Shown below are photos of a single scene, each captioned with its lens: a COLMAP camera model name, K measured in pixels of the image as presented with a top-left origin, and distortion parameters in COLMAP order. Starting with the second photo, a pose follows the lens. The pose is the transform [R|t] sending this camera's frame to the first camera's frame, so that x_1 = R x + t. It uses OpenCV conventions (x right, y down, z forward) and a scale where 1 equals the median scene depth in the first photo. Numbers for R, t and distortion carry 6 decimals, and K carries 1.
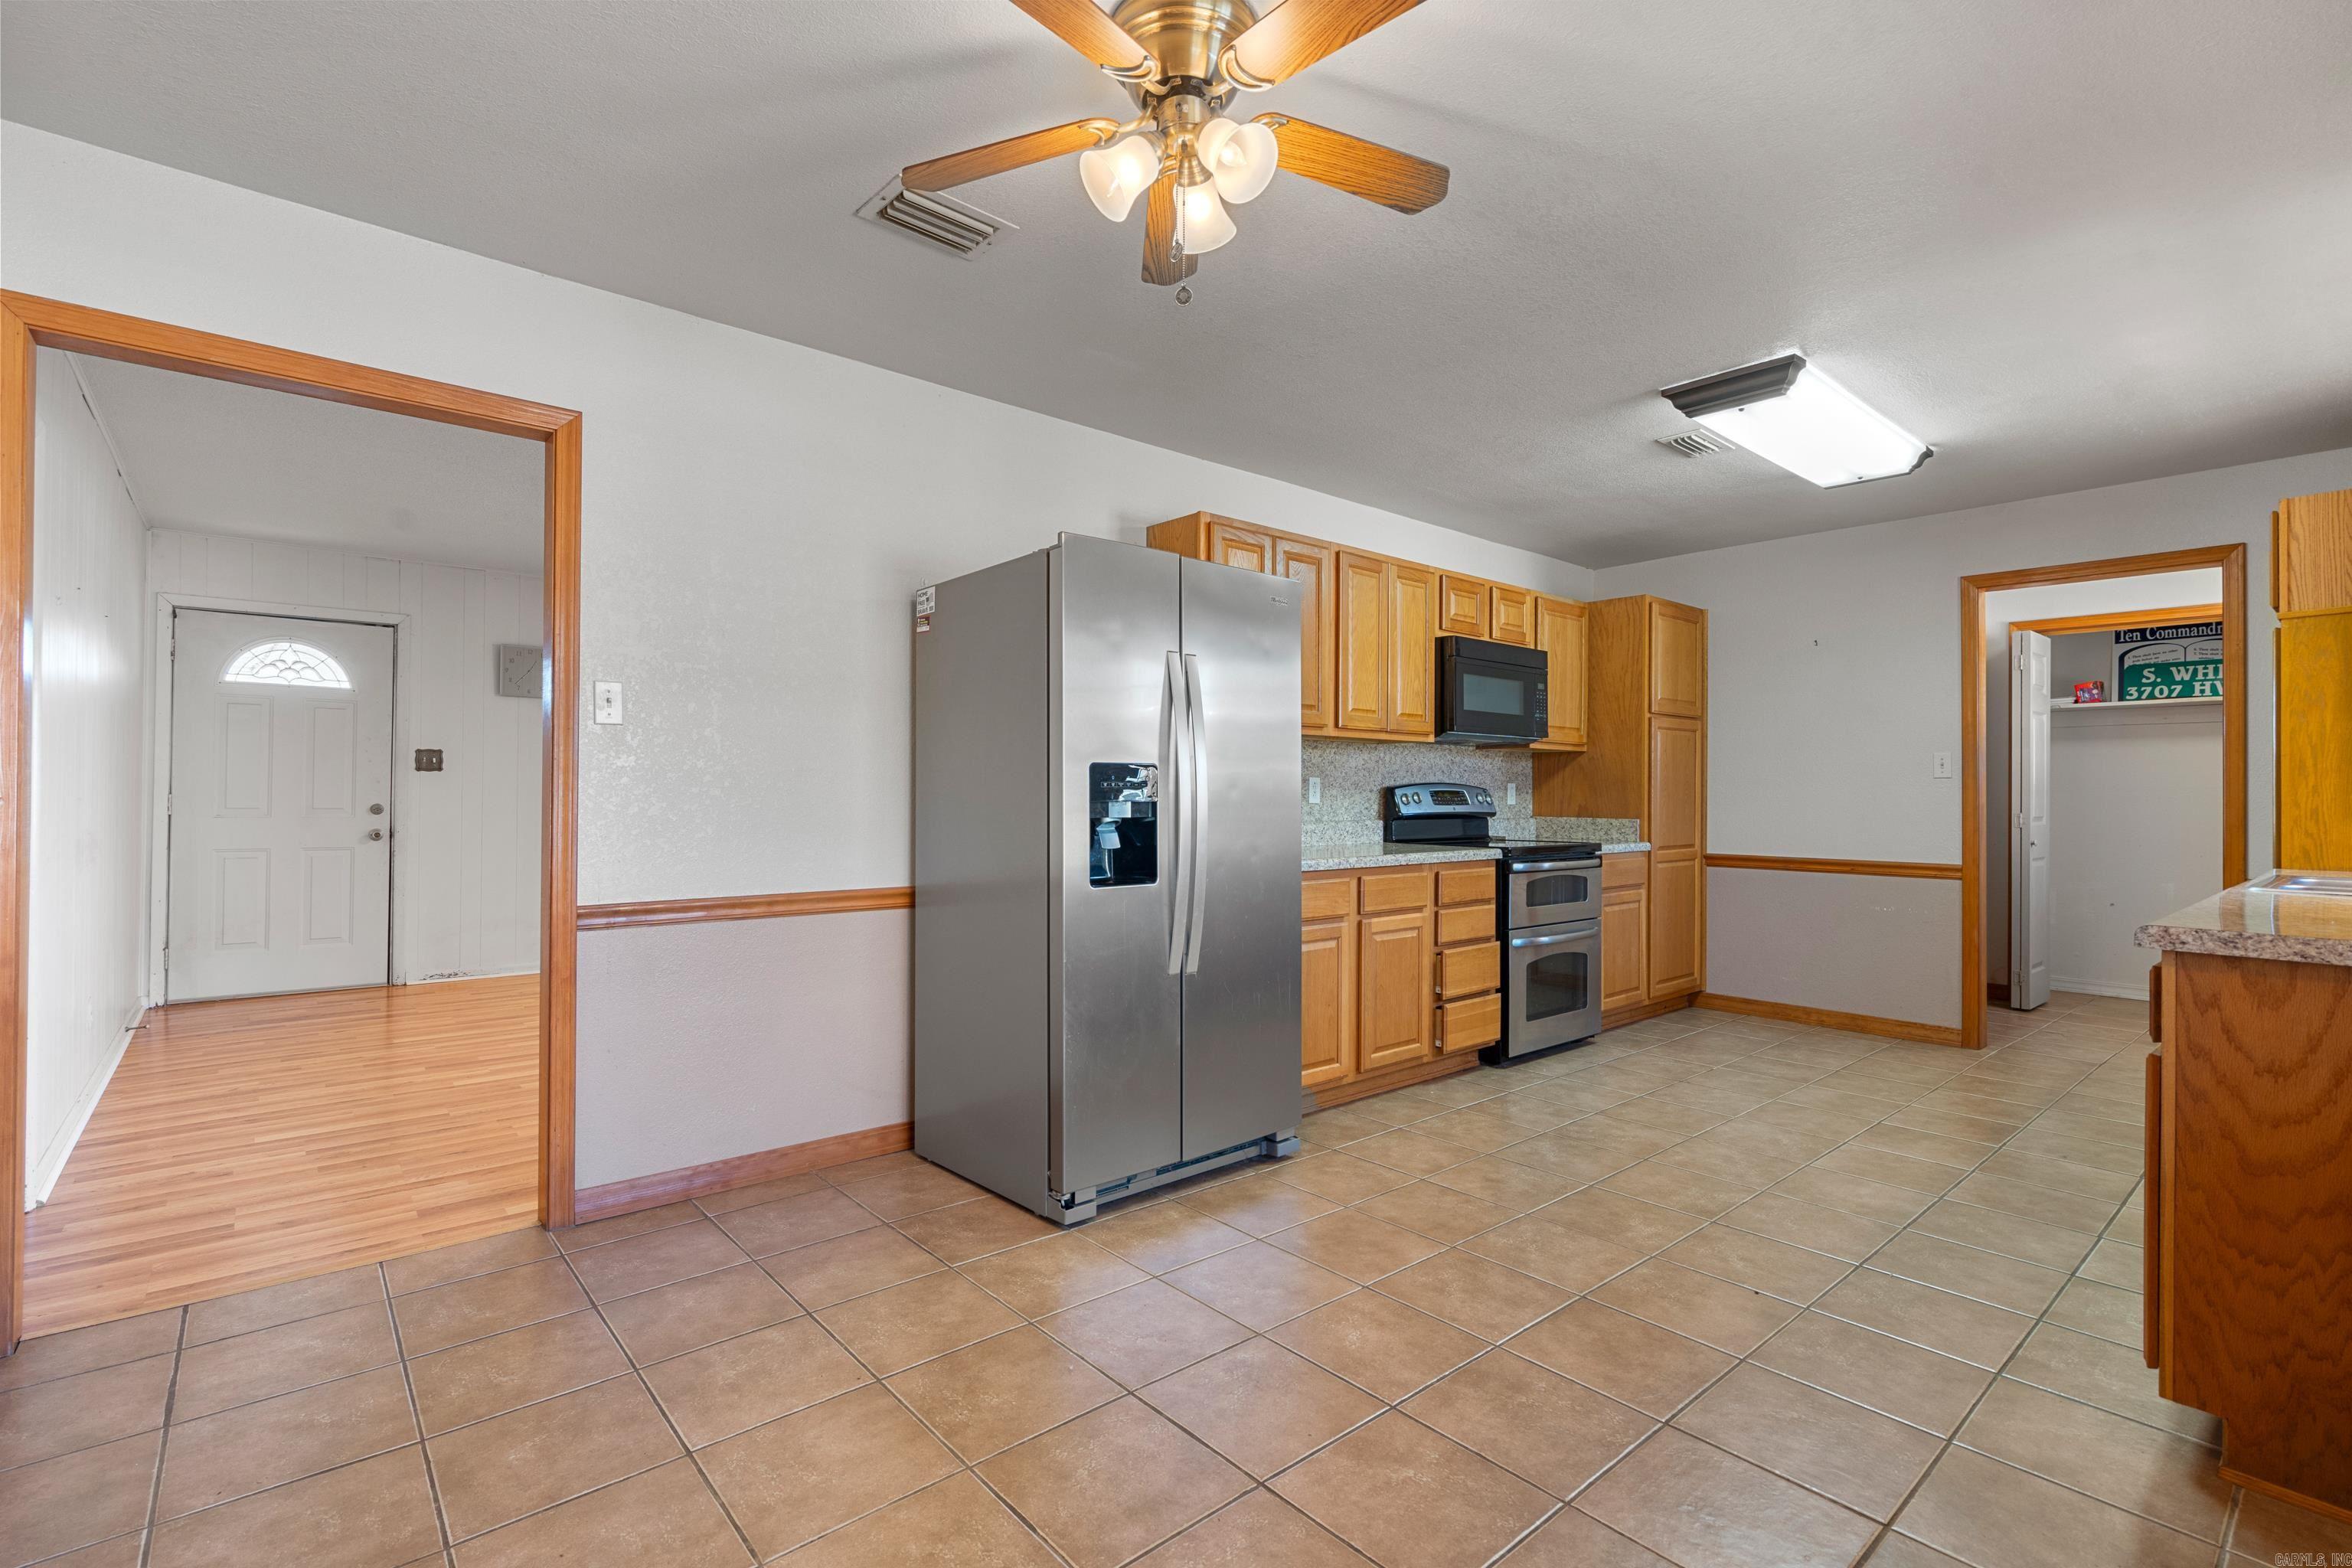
lens RADIAL K [[1067.3, 0, 1179.2], [0, 1067.3, 788.7], [0, 0, 1]] dist [-0.001251, 0.001230]
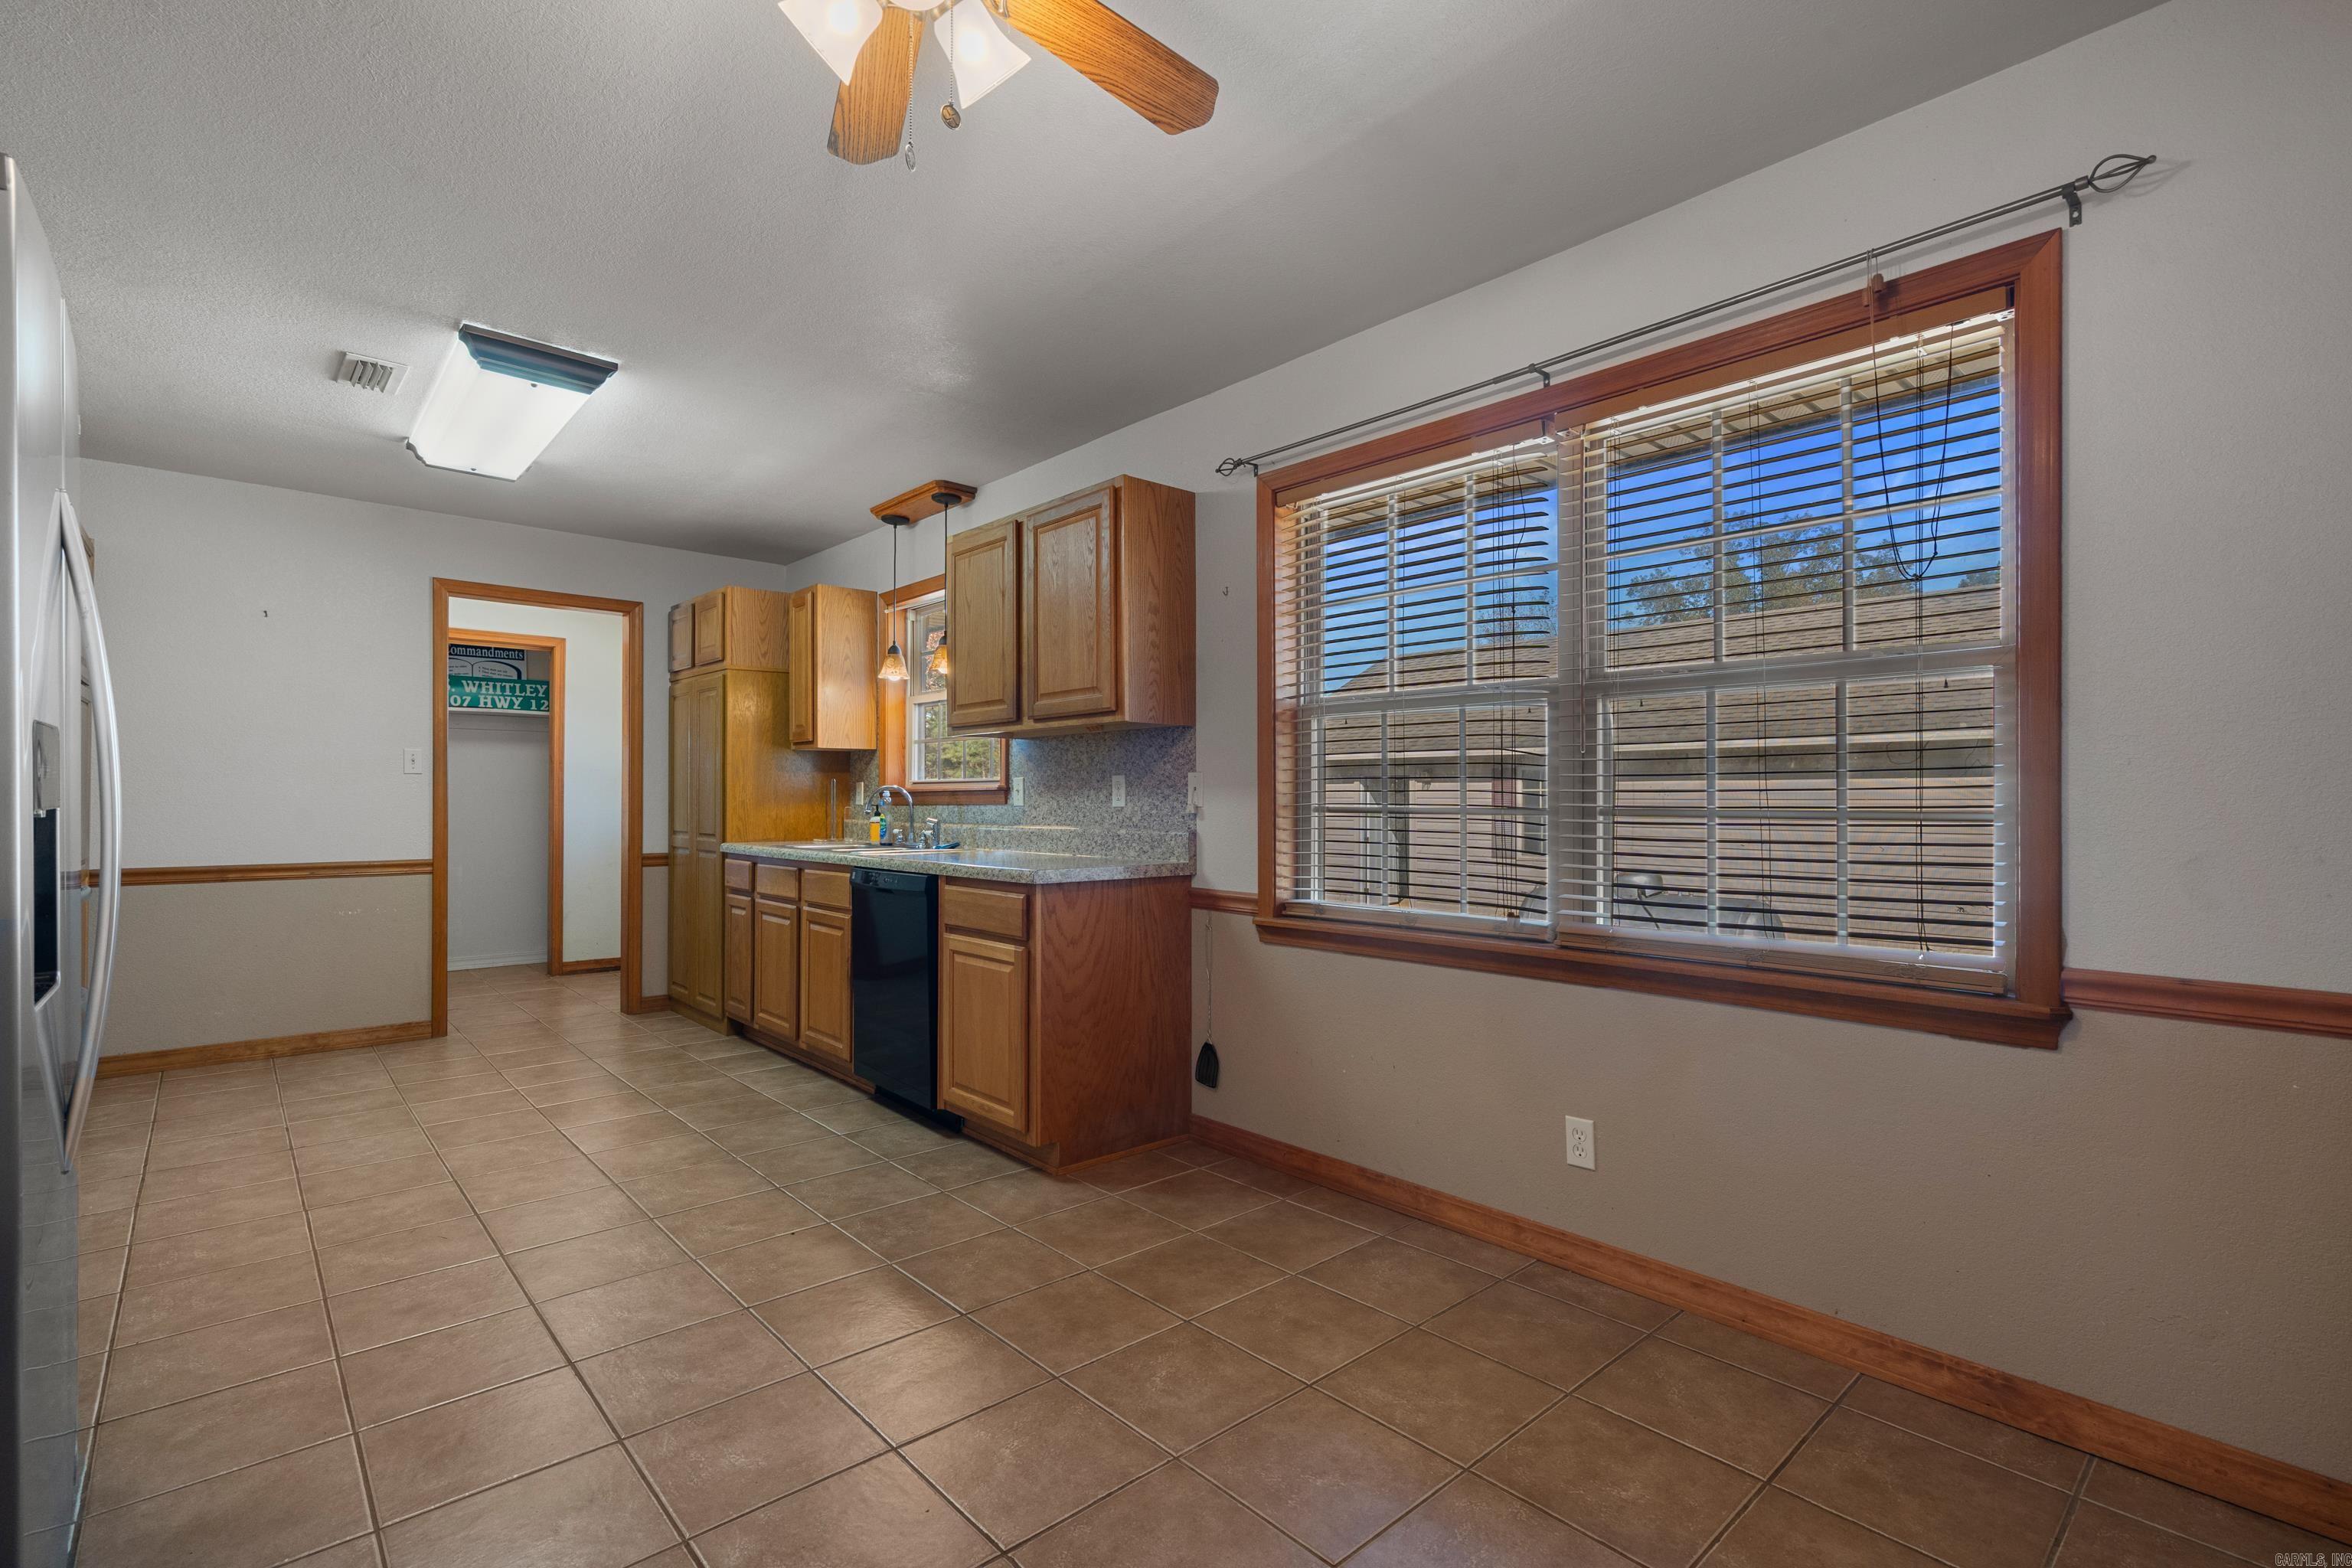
lens RADIAL K [[1067.3, 0, 1159.7], [0, 1067.3, 791.3], [0, 0, 1]] dist [-0.001251, 0.001230]
pose [[-0.013947, -0.000641, 0.999903, -0.383604], [-0.007012, 0.999975, 0.000543, 0.000908], [-0.999878, -0.007003, -0.013951, 0.409285]]
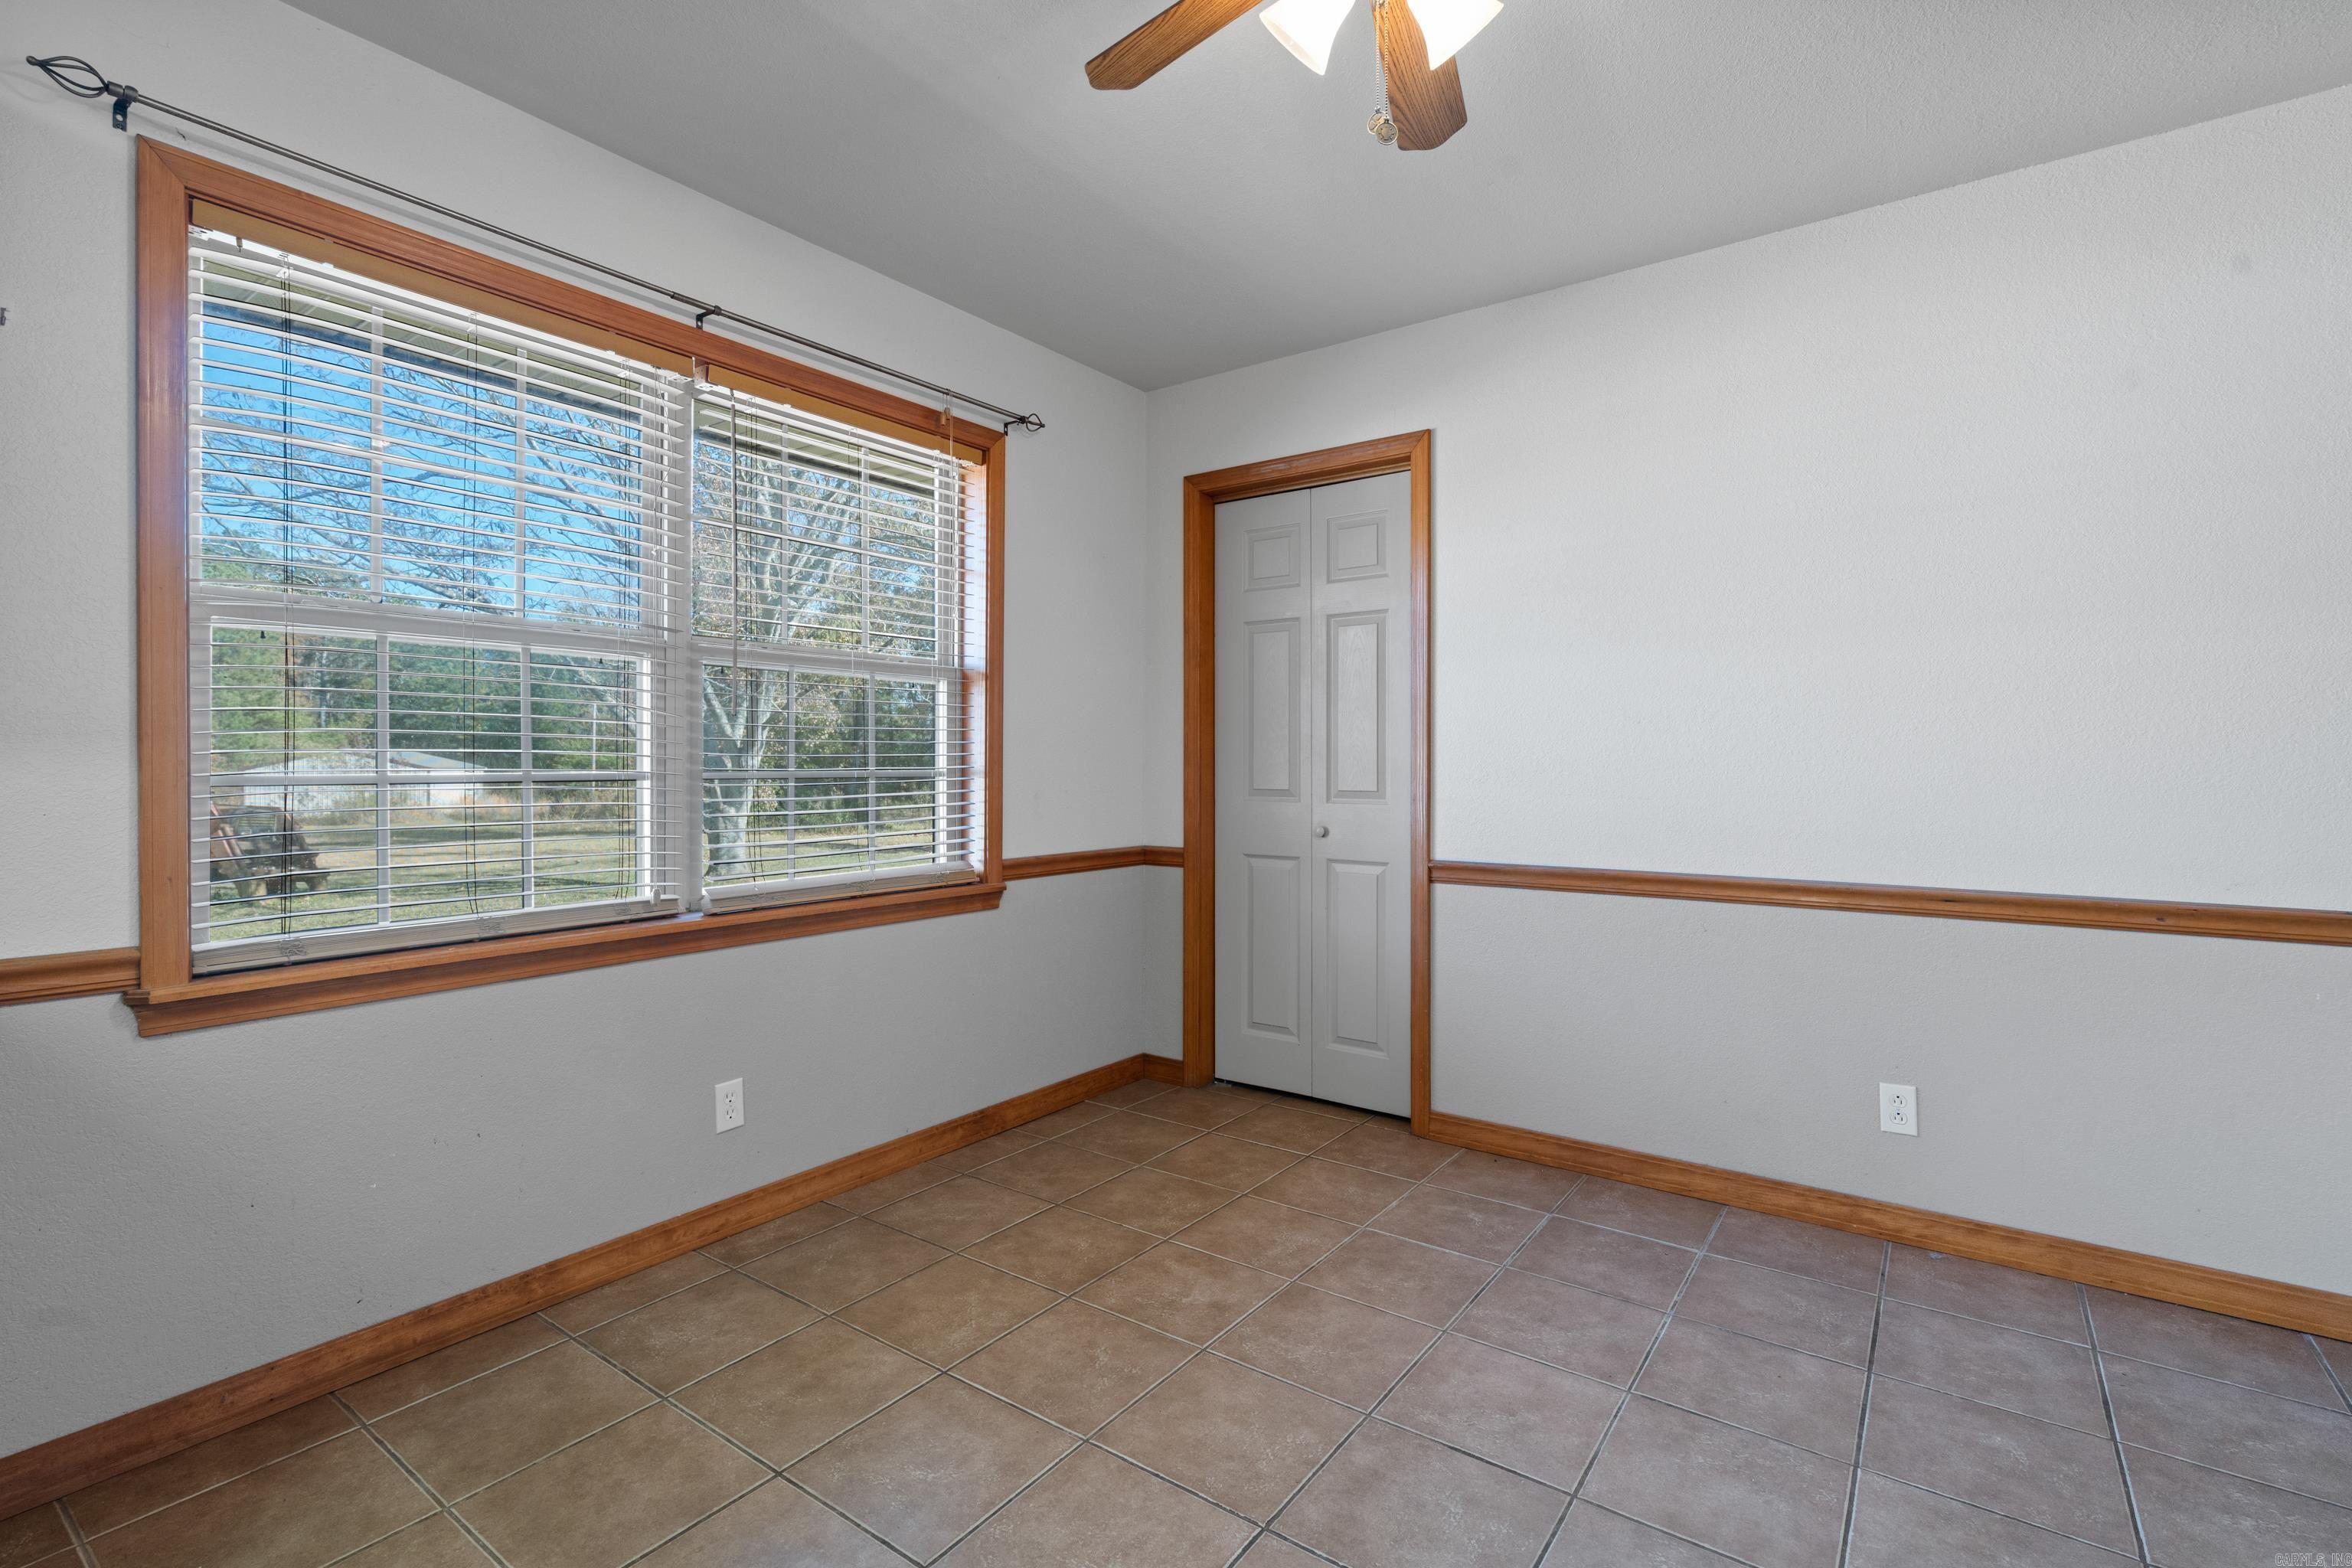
lens RADIAL K [[1067.3, 0, 1185.1], [0, 1067.3, 770.1], [0, 0, 1]] dist [-0.001251, 0.001230]
pose [[-0.973063, -0.007490, -0.230419, 0.163464], [-0.007837, 0.999969, 0.000591, 0.005703], [0.230408, 0.002381, -0.973091, 0.858582]]
